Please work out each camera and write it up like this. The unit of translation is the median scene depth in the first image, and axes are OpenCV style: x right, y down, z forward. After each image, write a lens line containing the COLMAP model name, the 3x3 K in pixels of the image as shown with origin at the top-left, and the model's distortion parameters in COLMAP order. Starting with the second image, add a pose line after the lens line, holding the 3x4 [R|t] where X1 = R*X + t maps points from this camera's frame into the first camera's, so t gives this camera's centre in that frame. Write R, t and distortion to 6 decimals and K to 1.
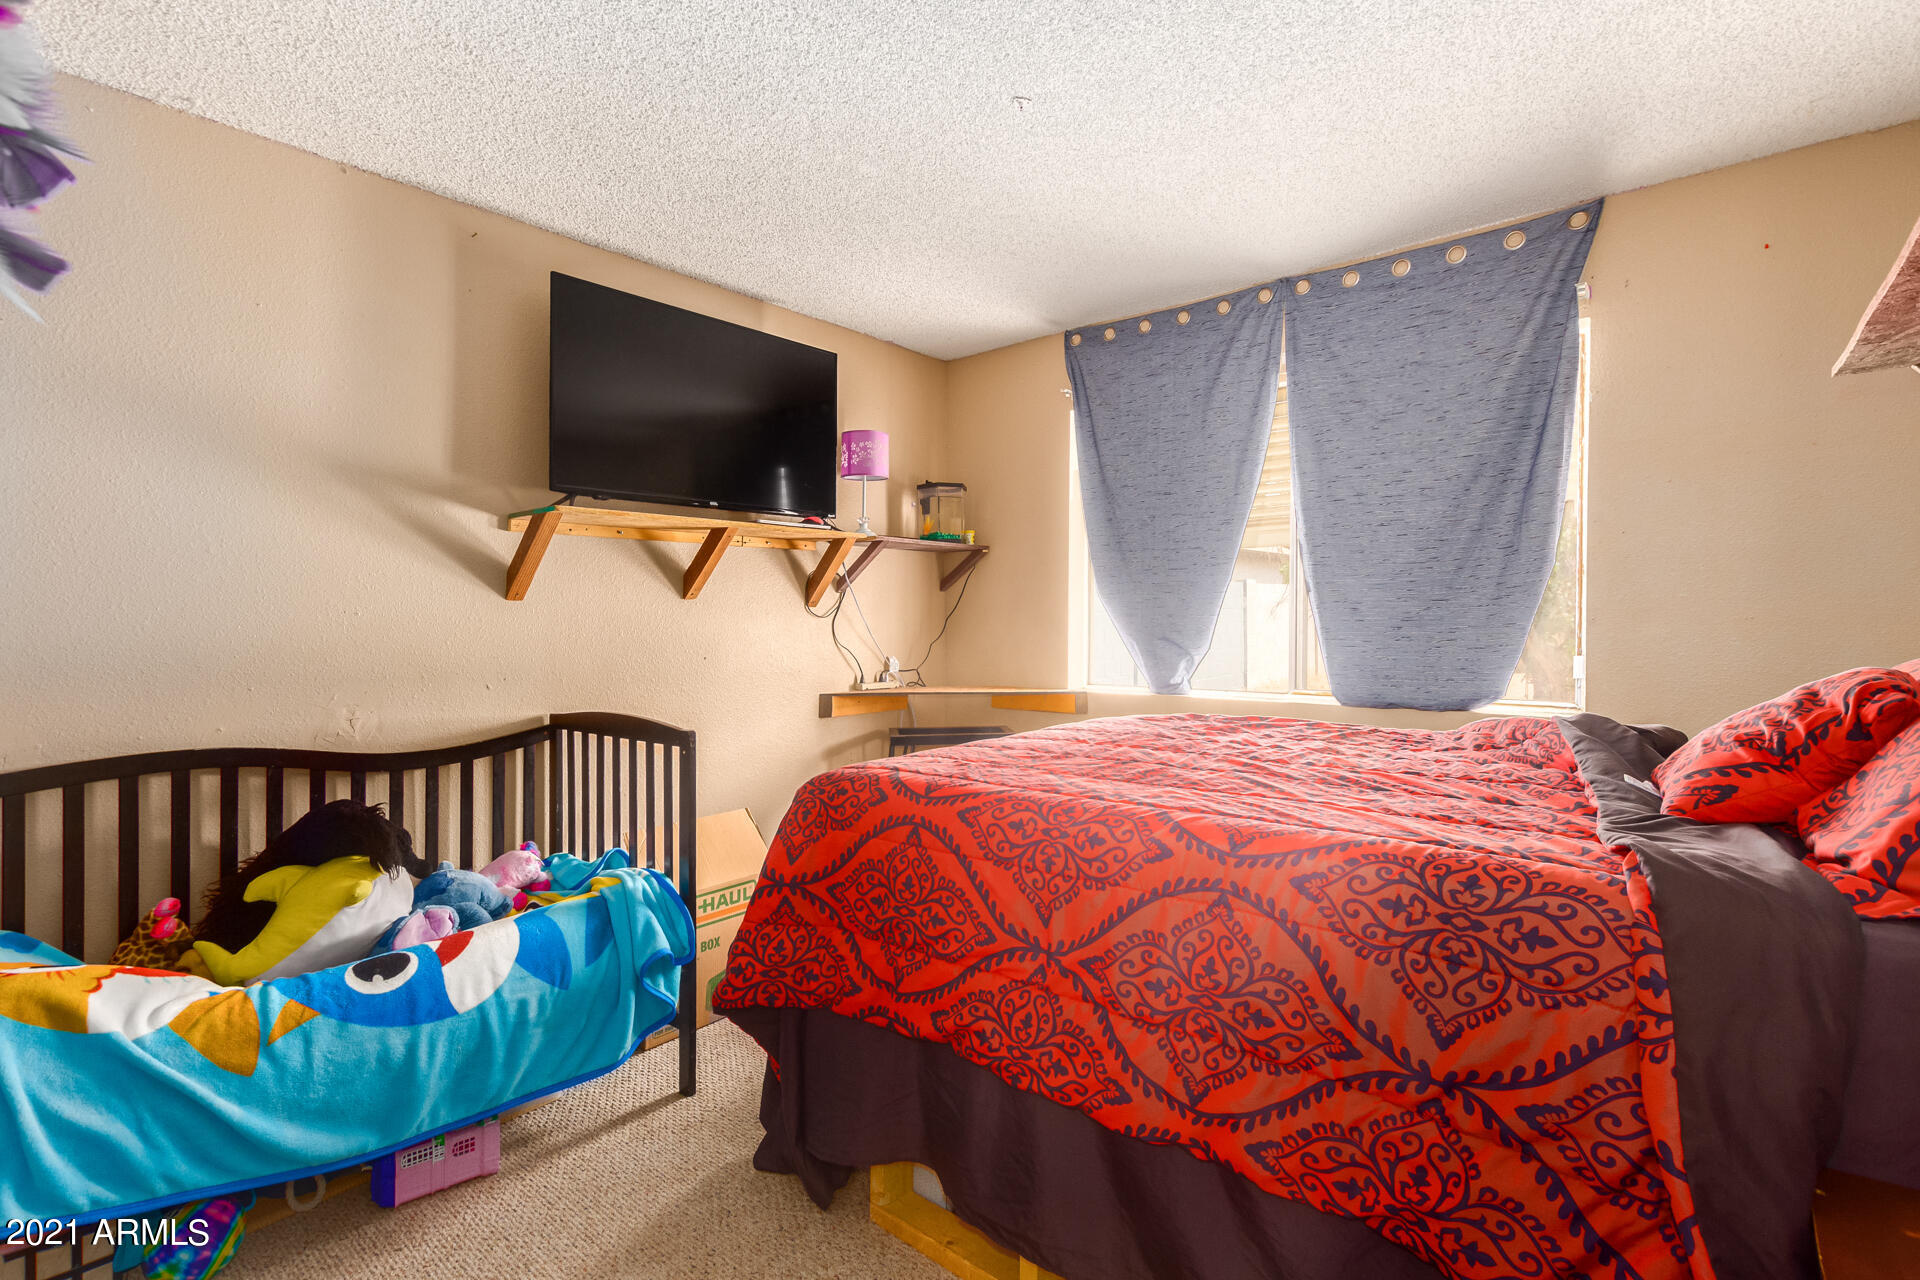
lens RADIAL K [[904.1, 0, 970.7], [0, 904.1, 632.8], [0, 0, 1]] dist [0.019621, 0.000024]
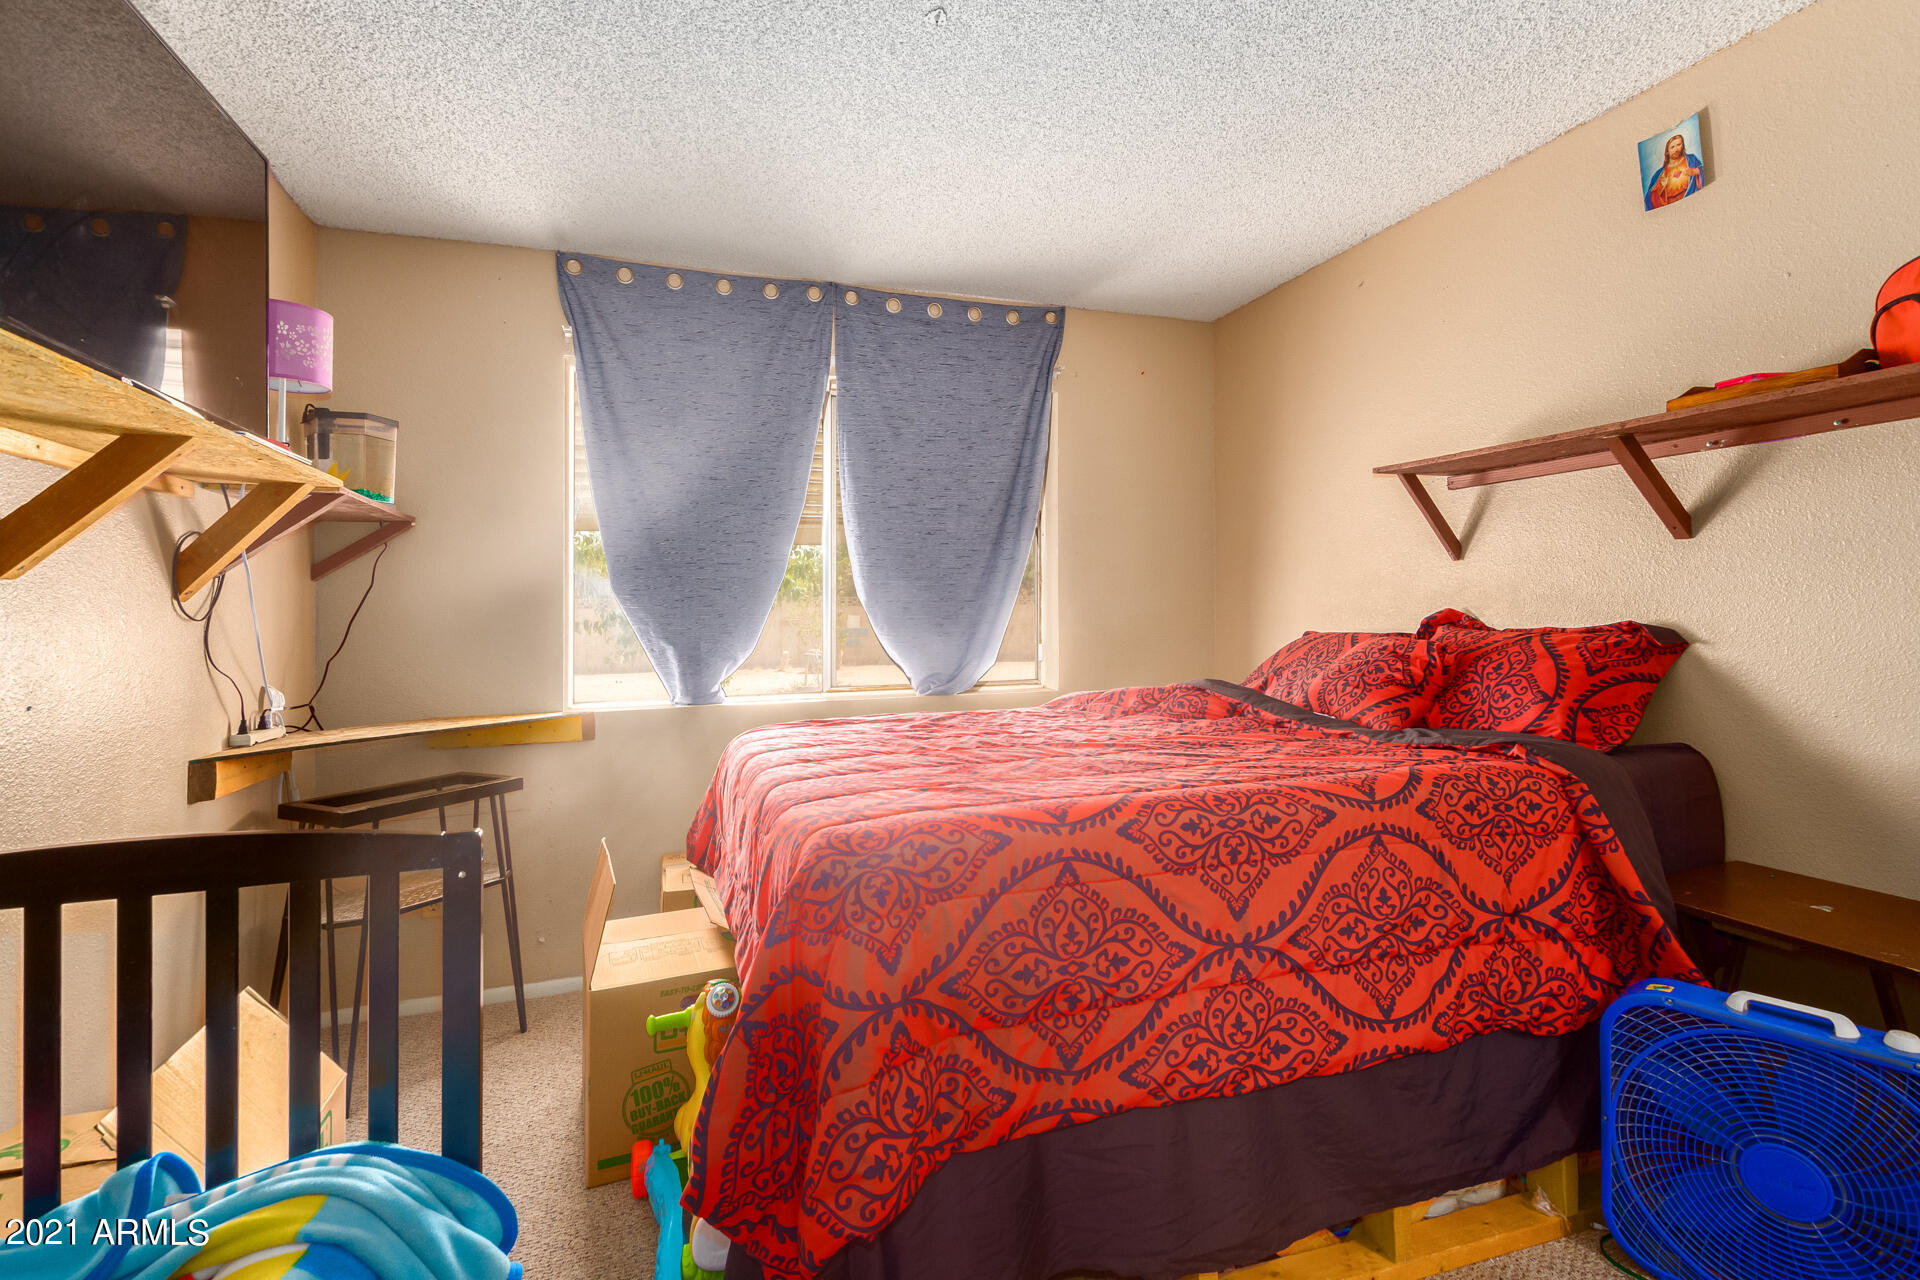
lens RADIAL K [[904.1, 0, 971.0], [0, 904.1, 621.5], [0, 0, 1]] dist [0.019621, 0.000024]
pose [[0.525337, -0.007721, 0.850859, -0.523693], [0.026619, 0.999619, -0.007363, -0.000534], [-0.850478, 0.026517, 0.525342, 0.413273]]
